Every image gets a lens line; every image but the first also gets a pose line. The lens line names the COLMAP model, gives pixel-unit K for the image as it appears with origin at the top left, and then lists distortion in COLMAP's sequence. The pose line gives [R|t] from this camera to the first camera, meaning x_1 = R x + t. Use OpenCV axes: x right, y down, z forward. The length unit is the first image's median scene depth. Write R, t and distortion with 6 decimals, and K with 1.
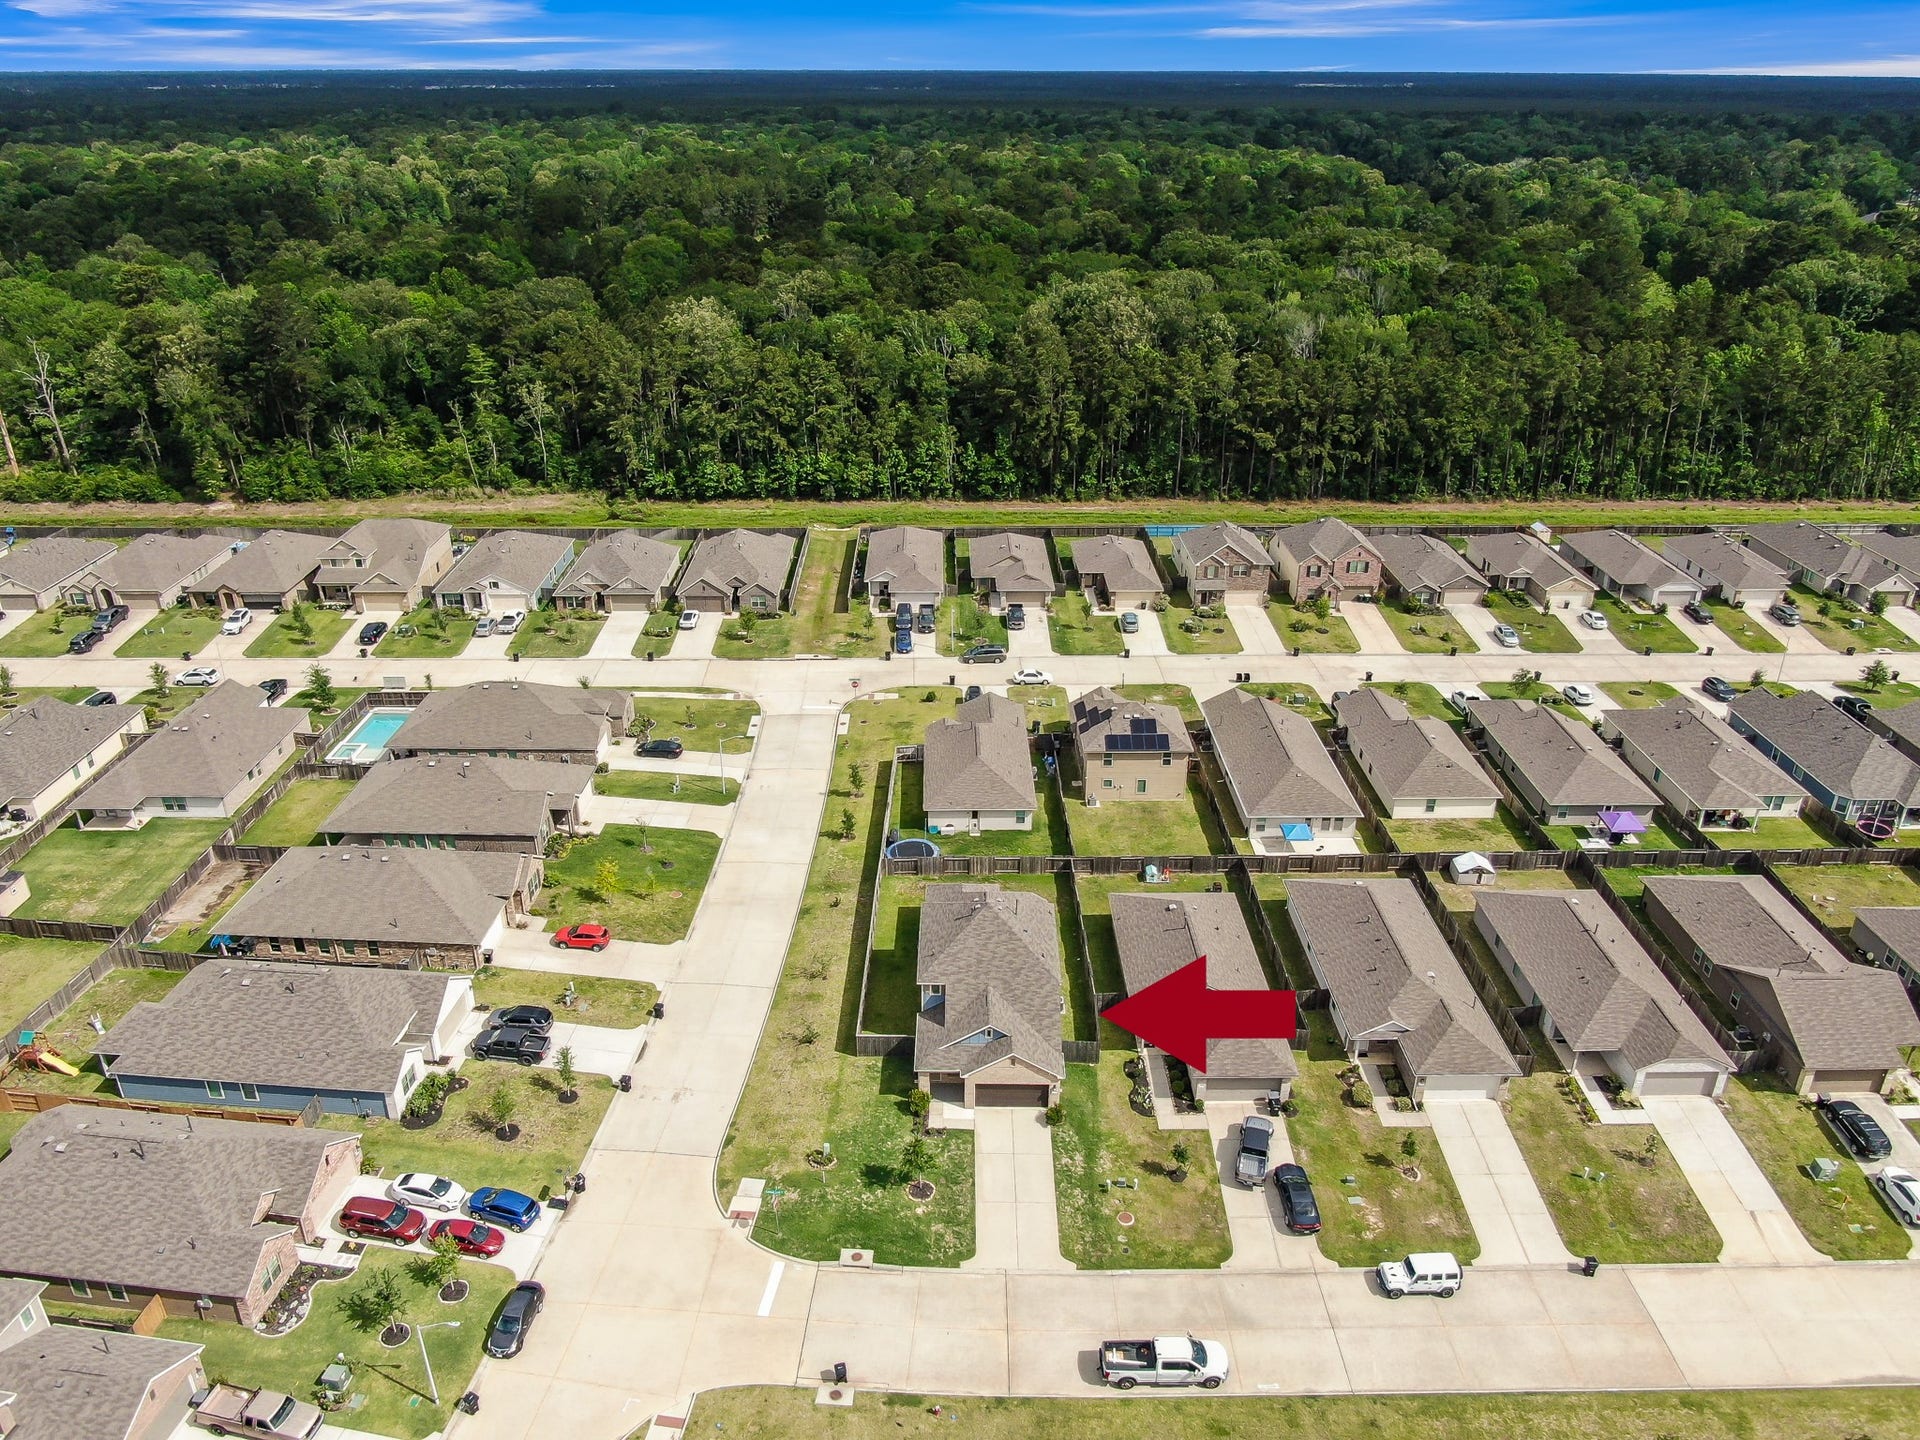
lens RADIAL K [[1380.7, 0, 960.0], [0, 1380.7, 720.0], [0, 0, 1]] dist [-0.021953, 0.012746]
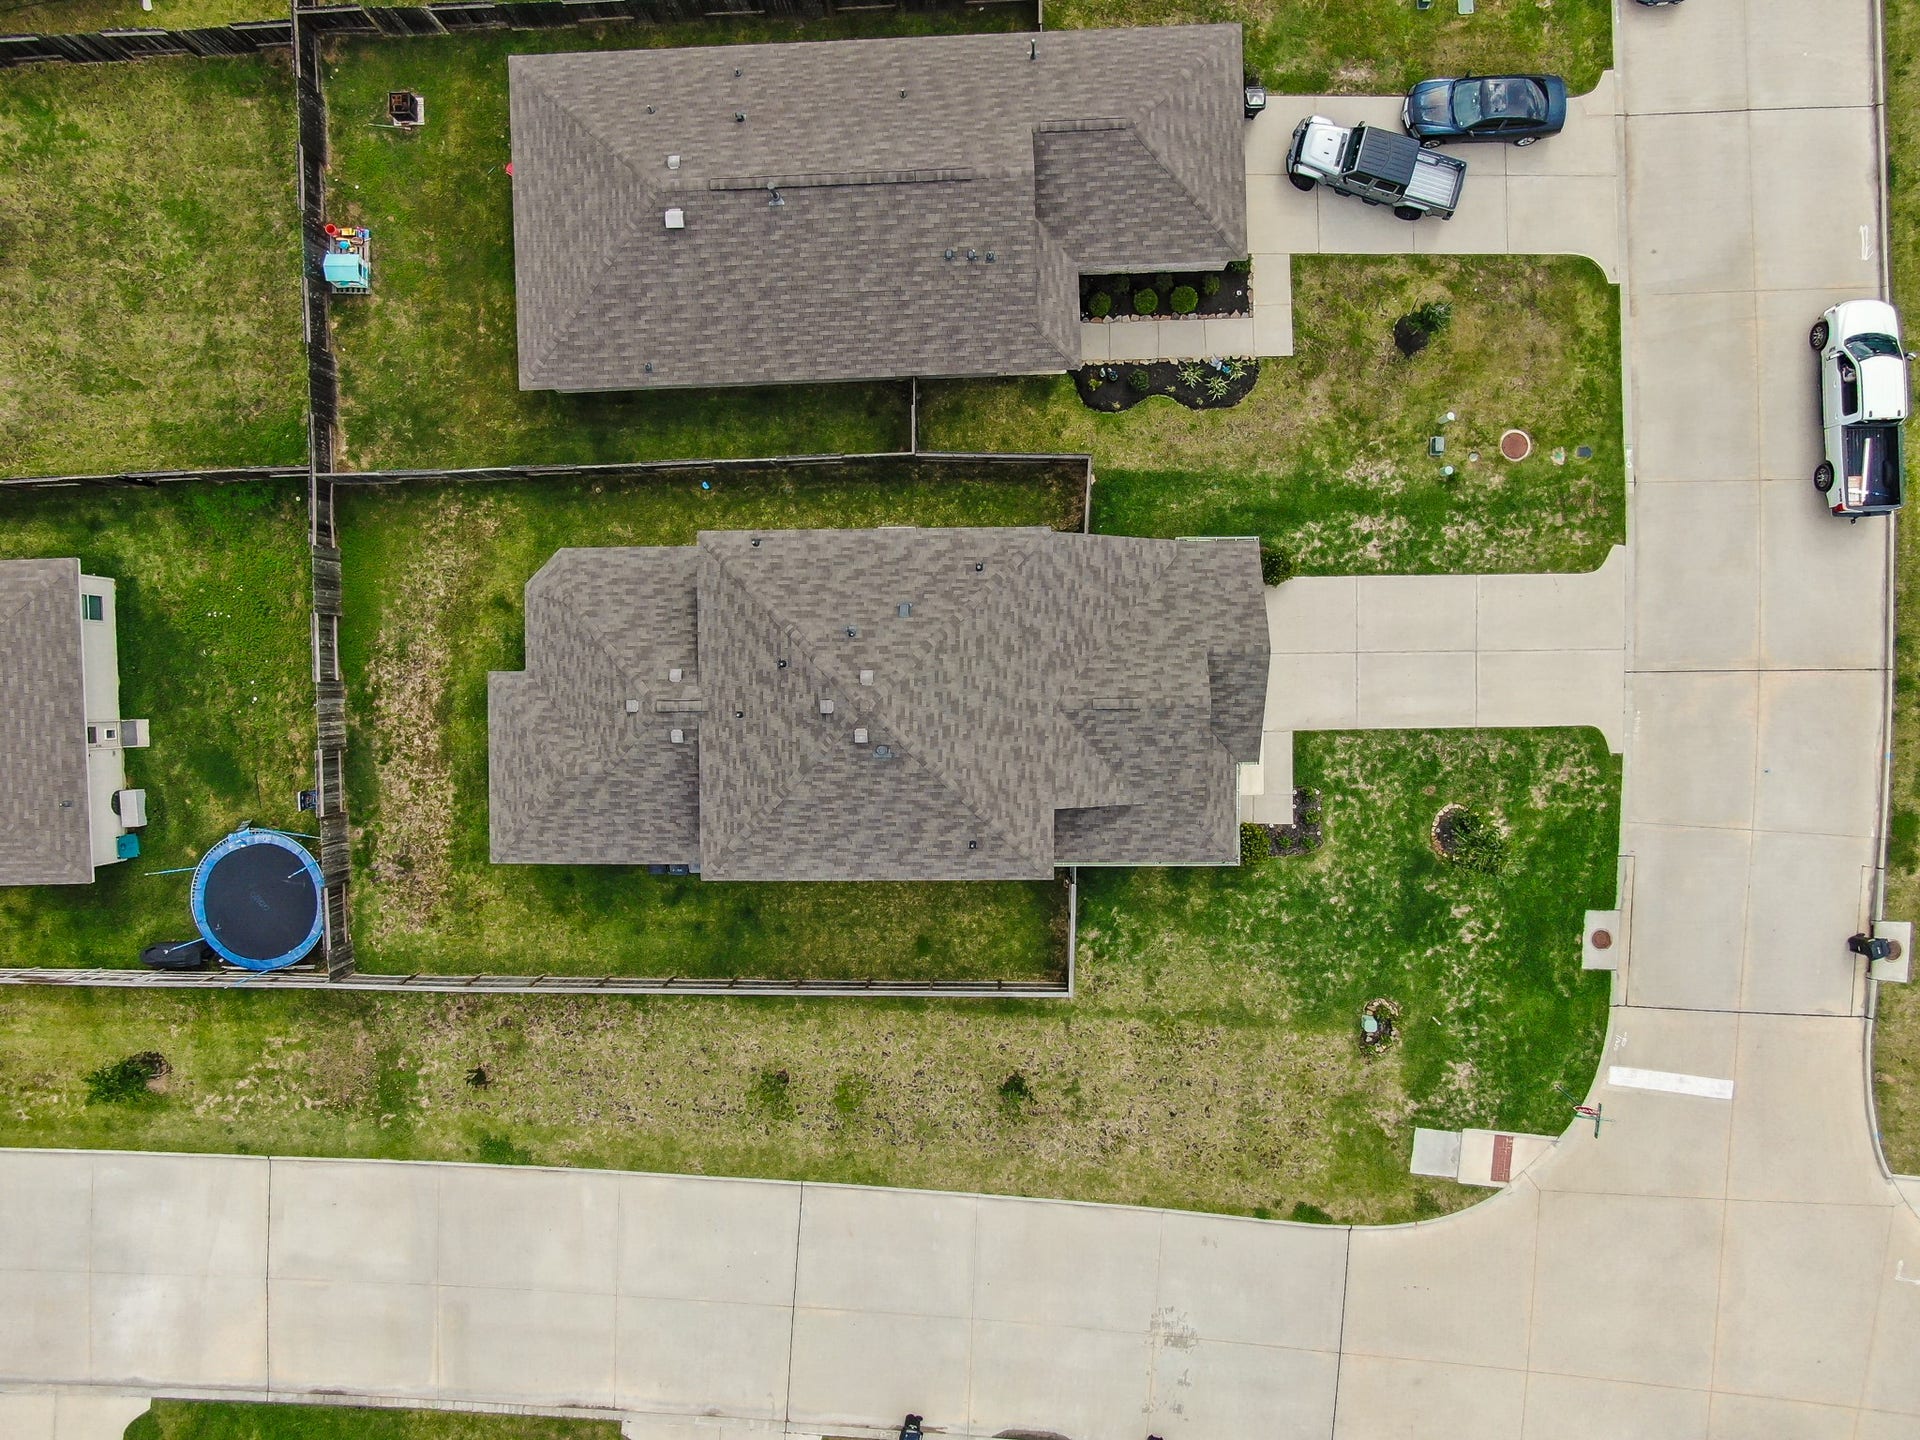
lens RADIAL K [[1380.7, 0, 960.0], [0, 1380.7, 720.0], [0, 0, 1]] dist [-0.021953, 0.012746]
pose [[-0.015676, -0.999645, -0.021551, 0.024550], [0.458310, -0.026339, 0.888402, -0.181052], [-0.888654, 0.004050, 0.458560, 0.806071]]
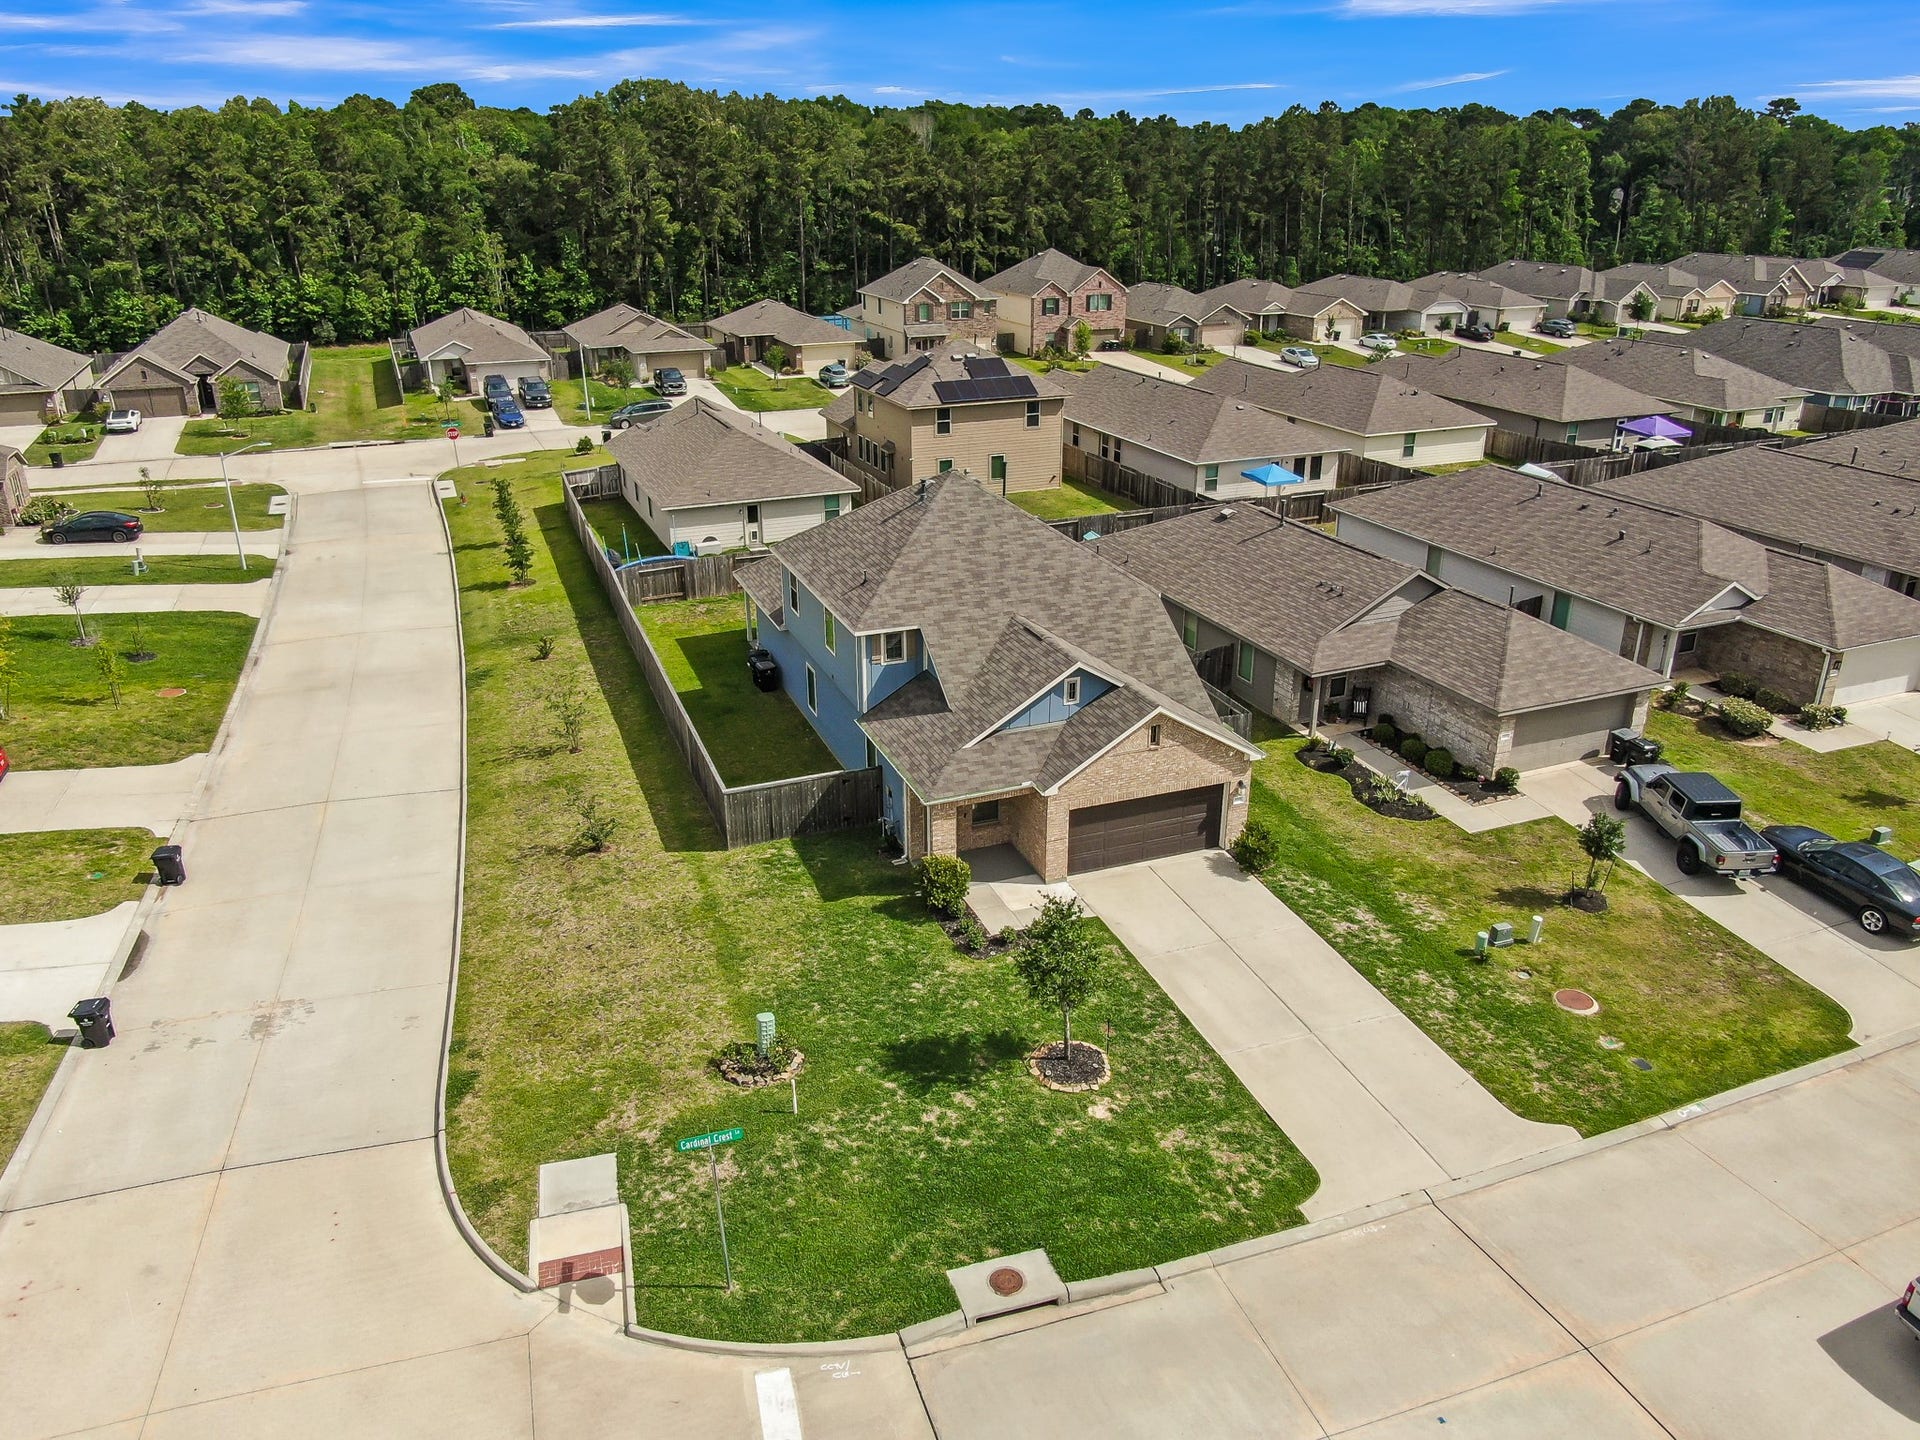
lens RADIAL K [[1380.7, 0, 960.0], [0, 1380.7, 720.0], [0, 0, 1]] dist [-0.021953, 0.012746]
pose [[0.928803, -0.145352, 0.340877, -0.142414], [0.163089, 0.986324, -0.023801, 0.223659], [-0.332756, 0.077700, 0.939806, 0.579355]]
